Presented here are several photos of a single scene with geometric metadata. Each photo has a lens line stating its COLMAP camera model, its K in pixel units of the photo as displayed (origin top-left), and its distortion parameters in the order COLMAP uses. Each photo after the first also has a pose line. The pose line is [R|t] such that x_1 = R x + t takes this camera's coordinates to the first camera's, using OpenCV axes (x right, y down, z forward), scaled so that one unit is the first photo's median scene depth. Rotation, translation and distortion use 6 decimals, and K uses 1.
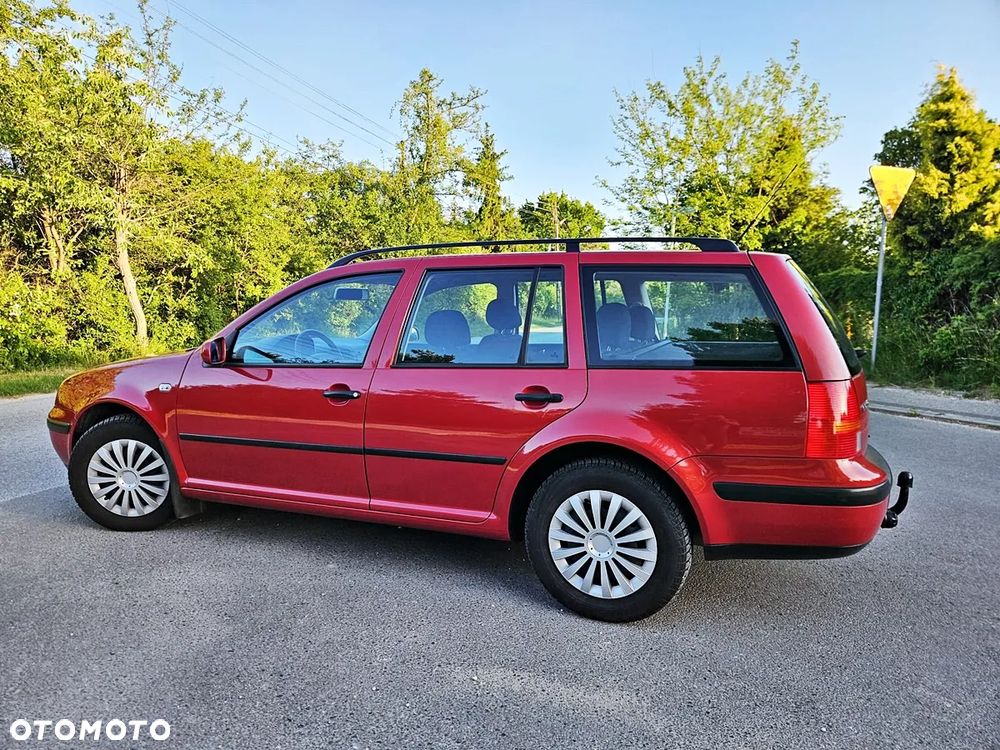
lens RADIAL K [[684.0, 0, 486.6], [0, 684.0, 383.2], [0, 0, 1]] dist [0.076931, -0.078123]
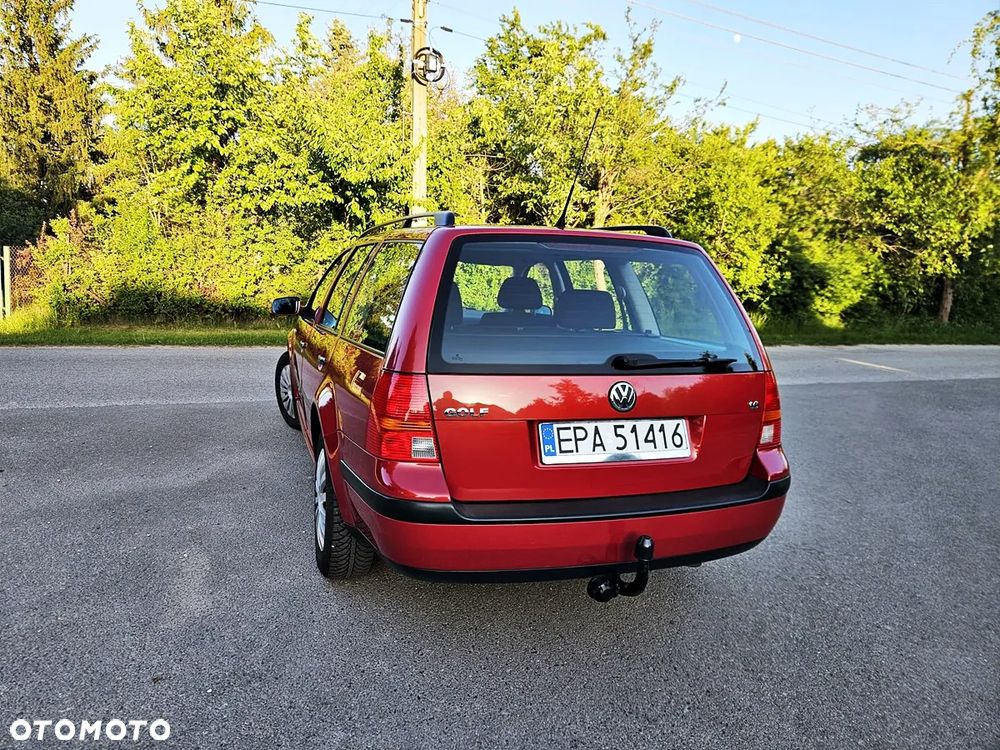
lens RADIAL K [[684.0, 0, 486.6], [0, 684.0, 383.2], [0, 0, 1]] dist [0.076931, -0.078123]
pose [[0.649005, 0.143316, -0.747164, 0.820128], [-0.127426, 0.988700, 0.078960, -0.047591], [0.750037, 0.043963, 0.659933, 0.347210]]
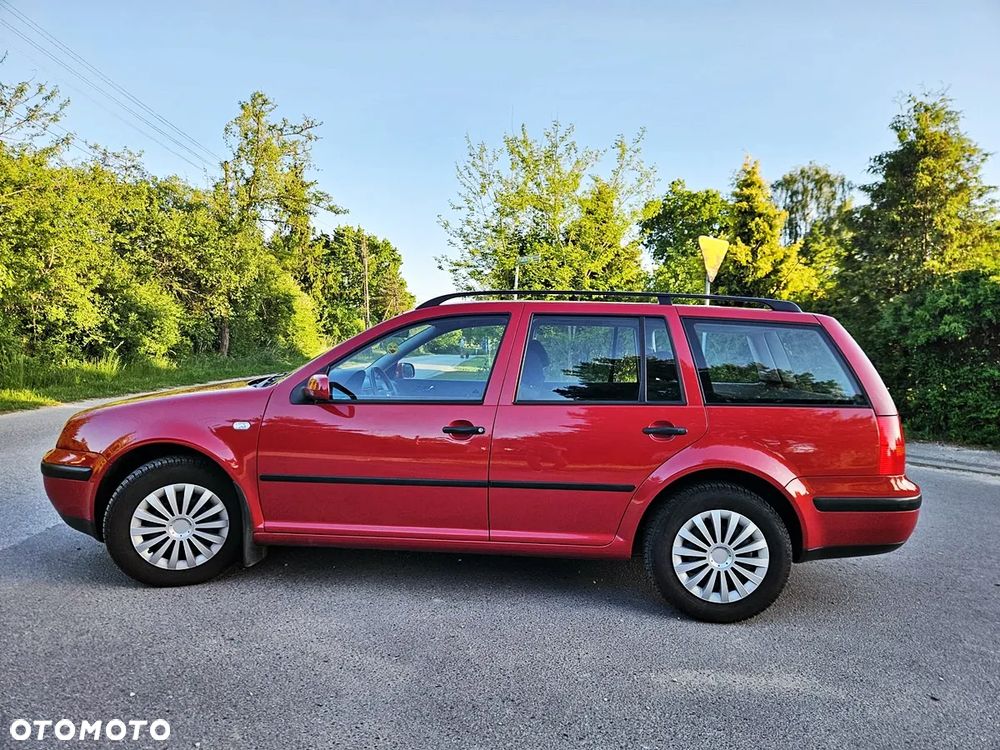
lens RADIAL K [[685.0, 0, 493.7], [0, 685.0, 387.5], [0, 0, 1]] dist [0.079710, -0.075402]
pose [[0.944177, 0.007826, 0.329345, -0.430418], [0.006509, 0.999080, -0.042399, -0.003424], [-0.329374, 0.042176, 0.943257, 0.004451]]
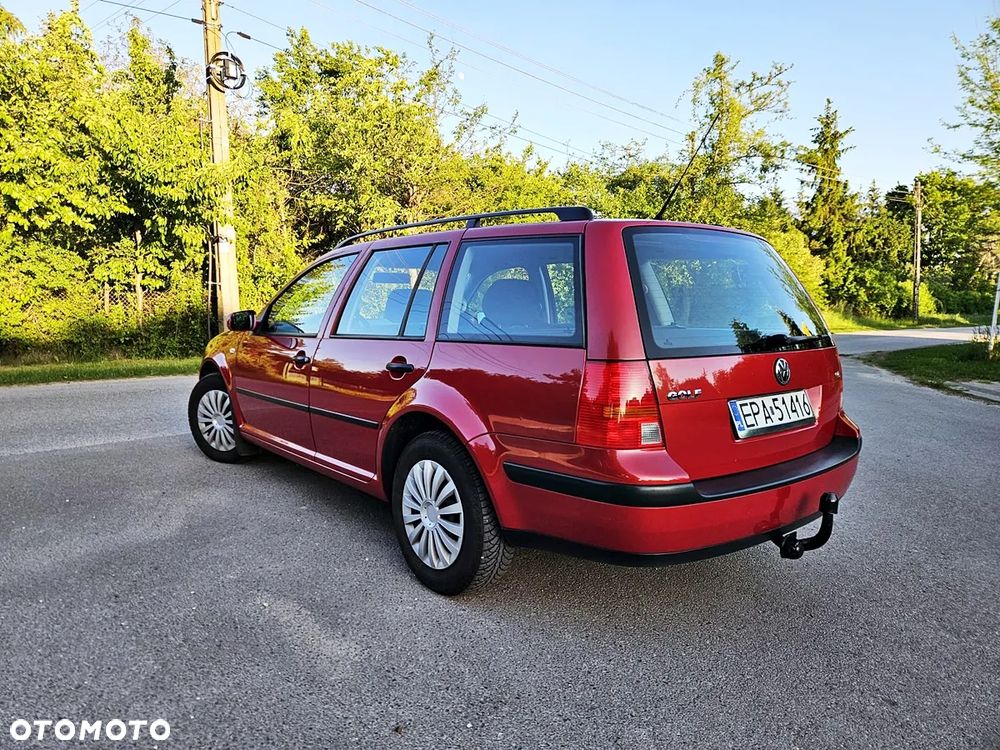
lens RADIAL K [[684.0, 0, 486.6], [0, 684.0, 383.2], [0, 0, 1]] dist [0.076931, -0.078123]
pose [[0.876846, 0.063648, -0.476540, 0.520639], [-0.064763, 0.997801, 0.014104, 0.016143], [0.476390, 0.018495, 0.879039, 0.106054]]
